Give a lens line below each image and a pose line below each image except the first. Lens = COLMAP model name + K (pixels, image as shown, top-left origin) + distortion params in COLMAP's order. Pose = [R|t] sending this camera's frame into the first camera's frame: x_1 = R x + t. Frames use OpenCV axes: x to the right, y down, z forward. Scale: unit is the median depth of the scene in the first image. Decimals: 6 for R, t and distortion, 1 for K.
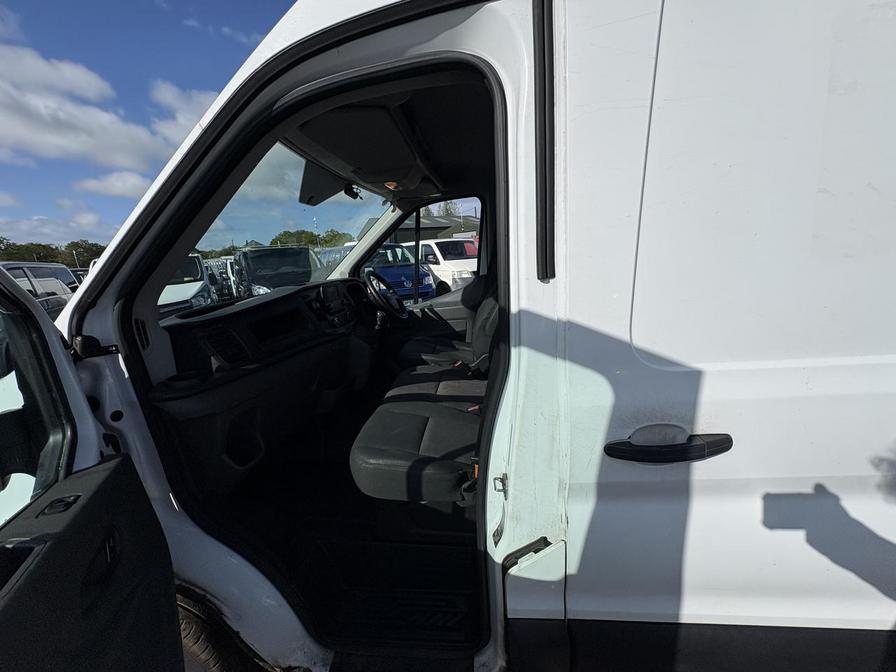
lens RADIAL K [[357.1, 0, 449.3], [0, 357.1, 334.4], [0, 0, 1]] dist [-0.000126, 0.000305]
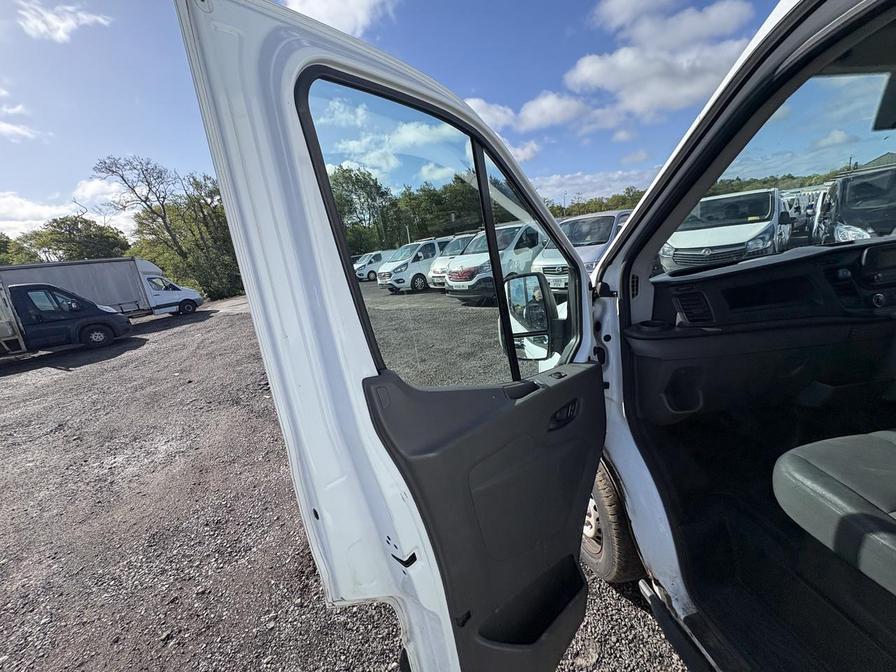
lens RADIAL K [[357.1, 0, 447.8], [0, 357.1, 336.9], [0, 0, 1]] dist [-0.000126, 0.000305]
pose [[0.236631, 0.285136, -0.928818, 0.137589], [-0.117298, 0.957360, 0.264014, -0.042606], [0.964493, 0.046475, 0.259987, -0.016738]]
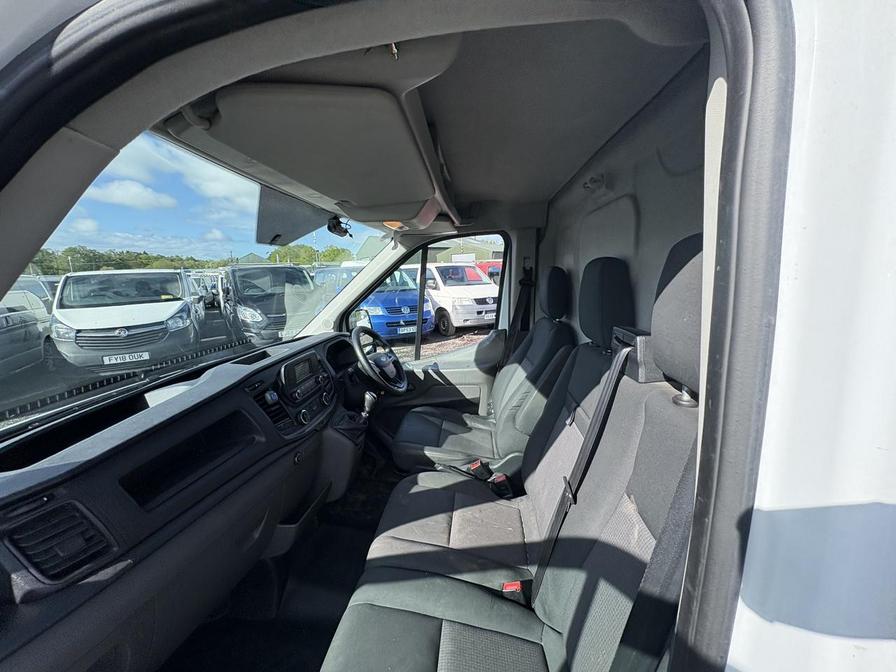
lens RADIAL K [[357.1, 0, 450.7], [0, 357.1, 332.4], [0, 0, 1]] dist [-0.000126, 0.000305]
pose [[0.999205, 0.035879, 0.017362, -0.043699], [-0.034831, 0.997748, -0.057316, -0.133931], [-0.019379, 0.056666, 0.998205, 0.248648]]
